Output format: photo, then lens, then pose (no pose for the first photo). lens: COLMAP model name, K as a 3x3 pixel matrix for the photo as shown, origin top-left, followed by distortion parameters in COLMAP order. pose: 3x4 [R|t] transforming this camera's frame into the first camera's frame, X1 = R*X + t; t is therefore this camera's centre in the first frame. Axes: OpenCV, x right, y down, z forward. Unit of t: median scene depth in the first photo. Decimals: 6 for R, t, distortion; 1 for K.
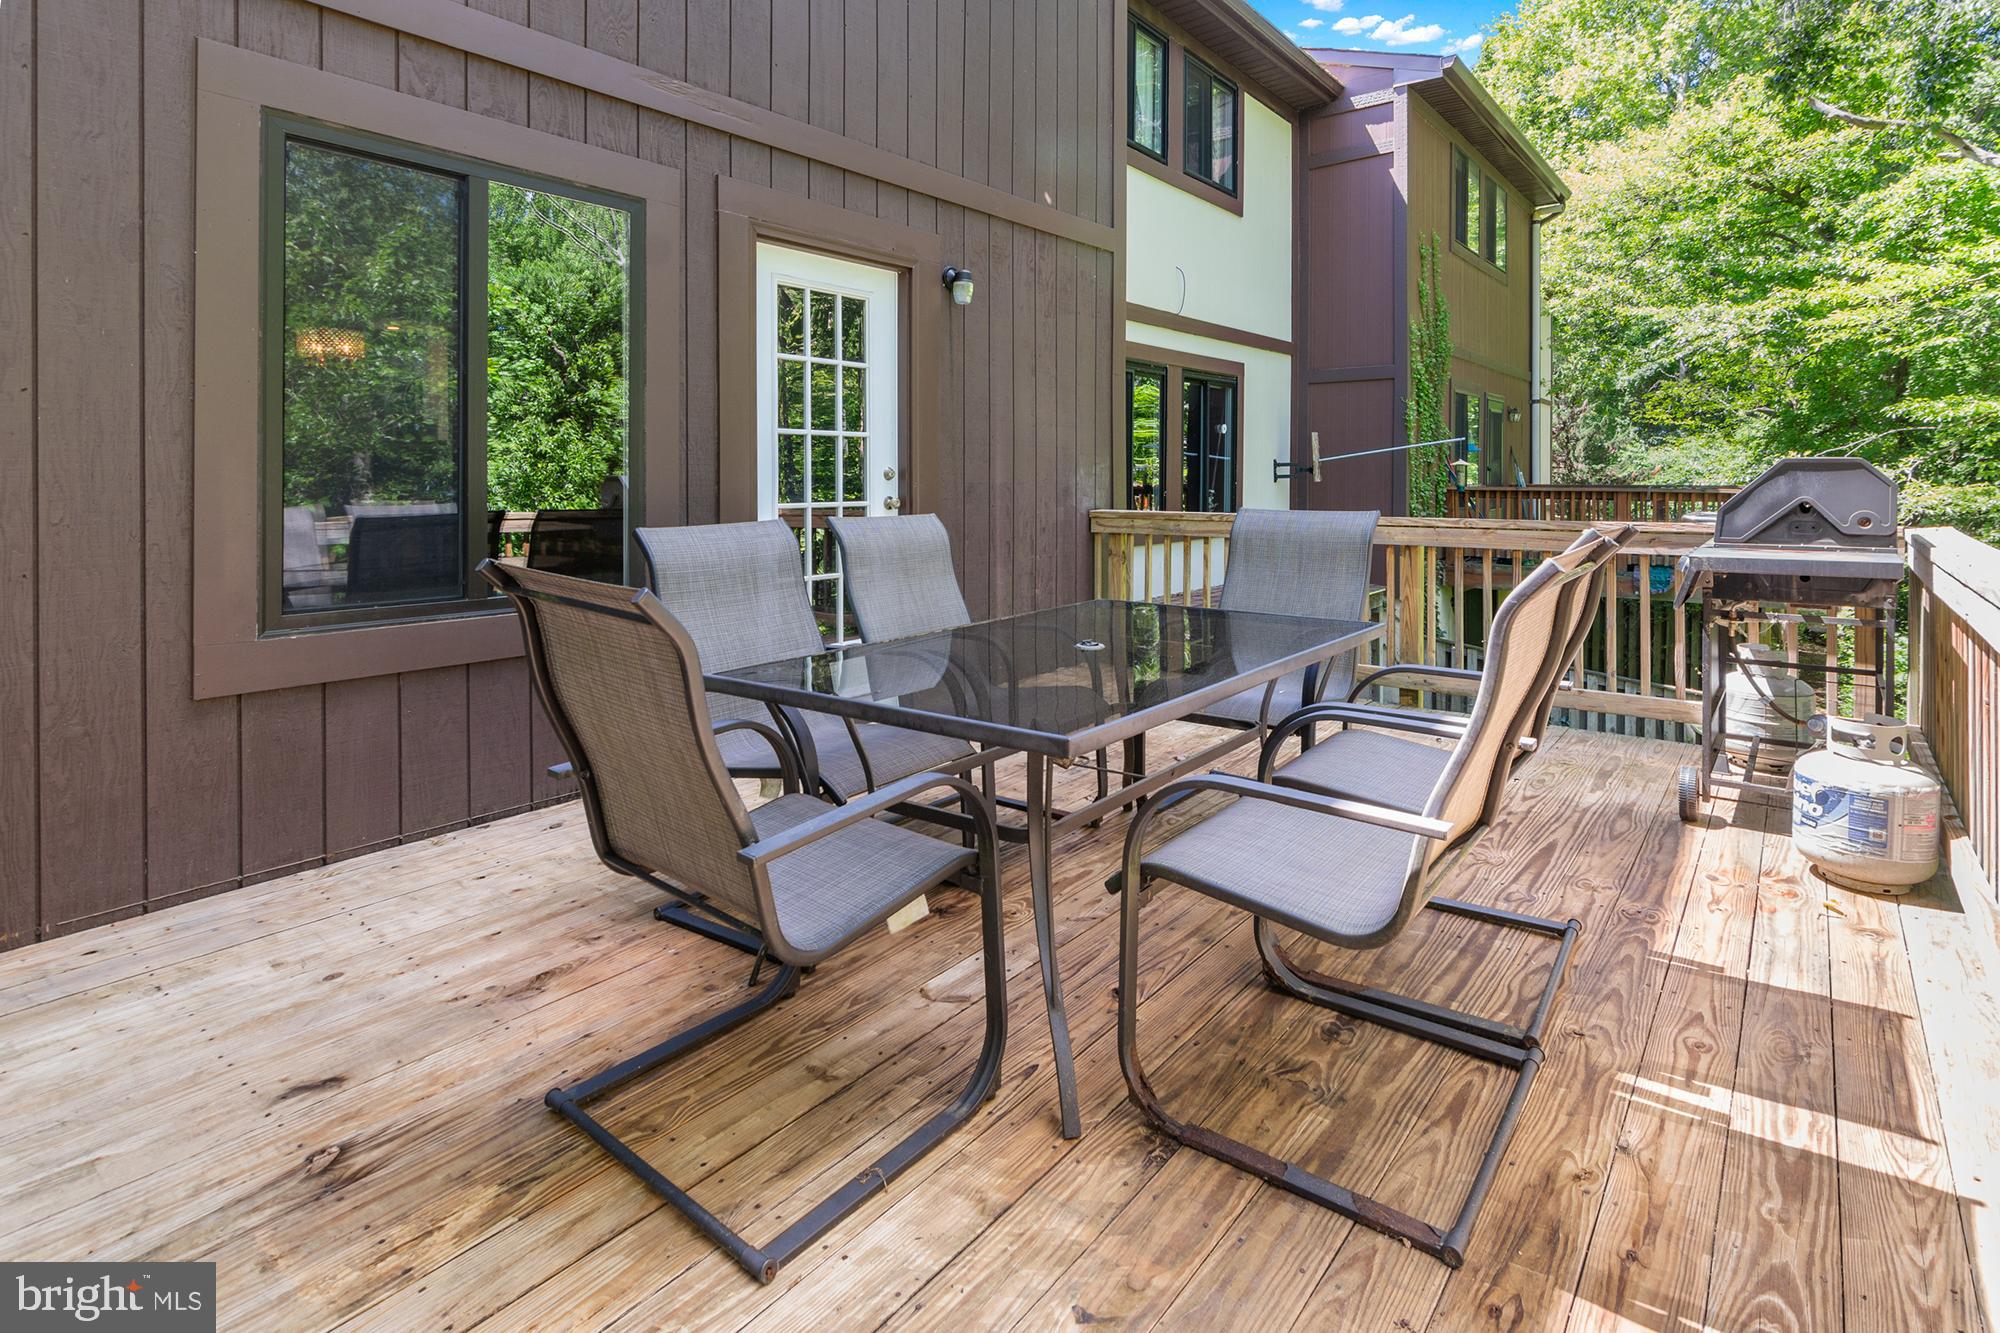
lens RADIAL K [[1027.6, 0, 1001.2], [0, 1027.6, 514.9], [0, 0, 1]] dist [0.002661, -0.002753]
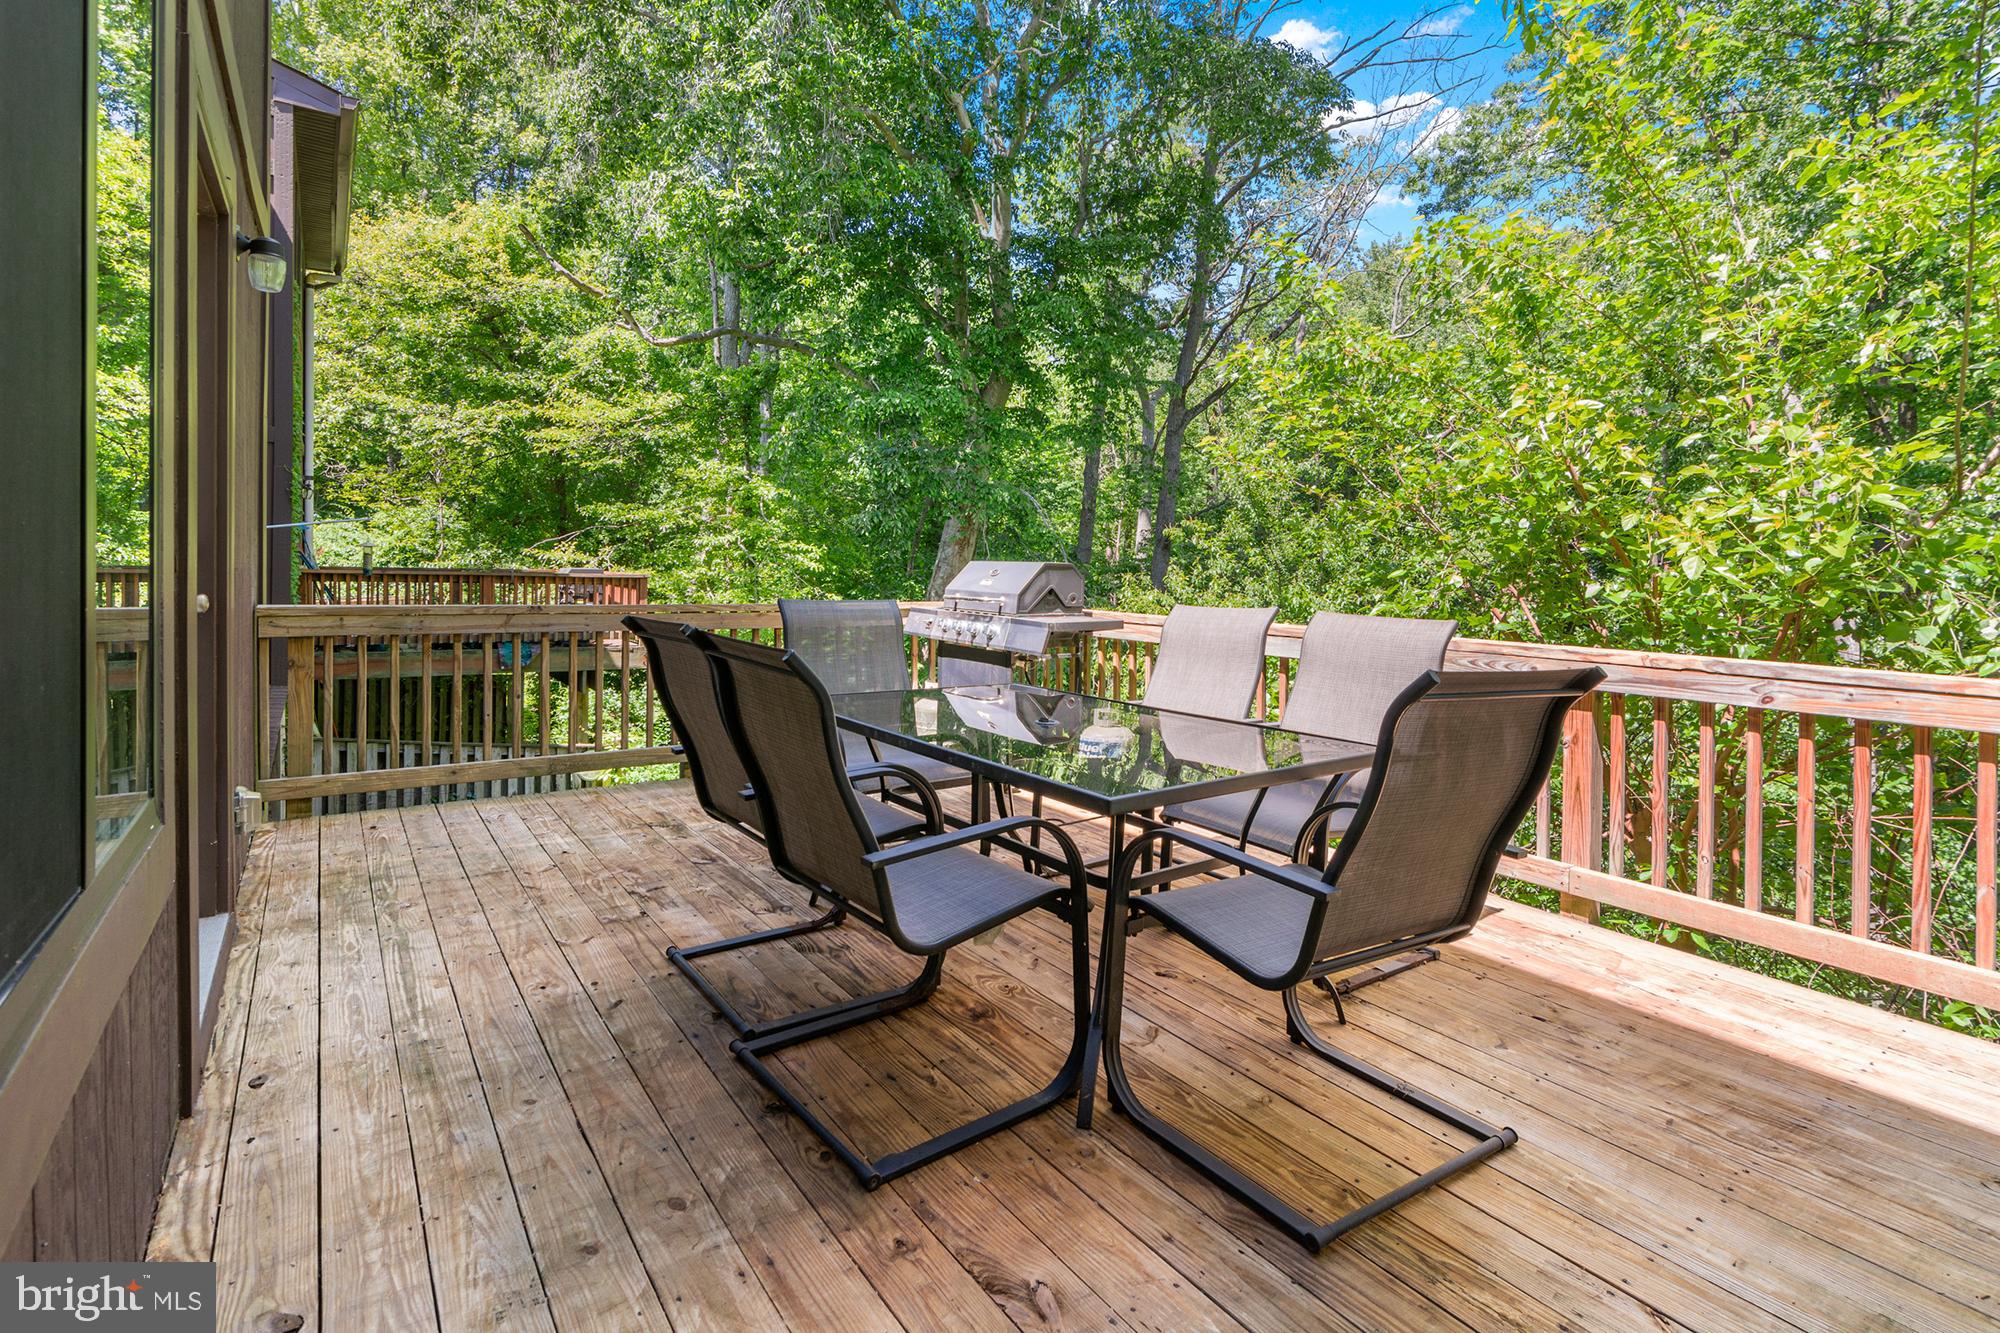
lens RADIAL K [[971.8, 0, 1015.3], [0, 971.8, 665.0], [0, 0, 1]] dist [-0.000268, -0.000291]
pose [[0.285523, -0.091984, 0.953947, -0.174836], [0.021010, 0.995745, 0.089726, -0.007076], [-0.958142, -0.005577, 0.286240, 0.133423]]
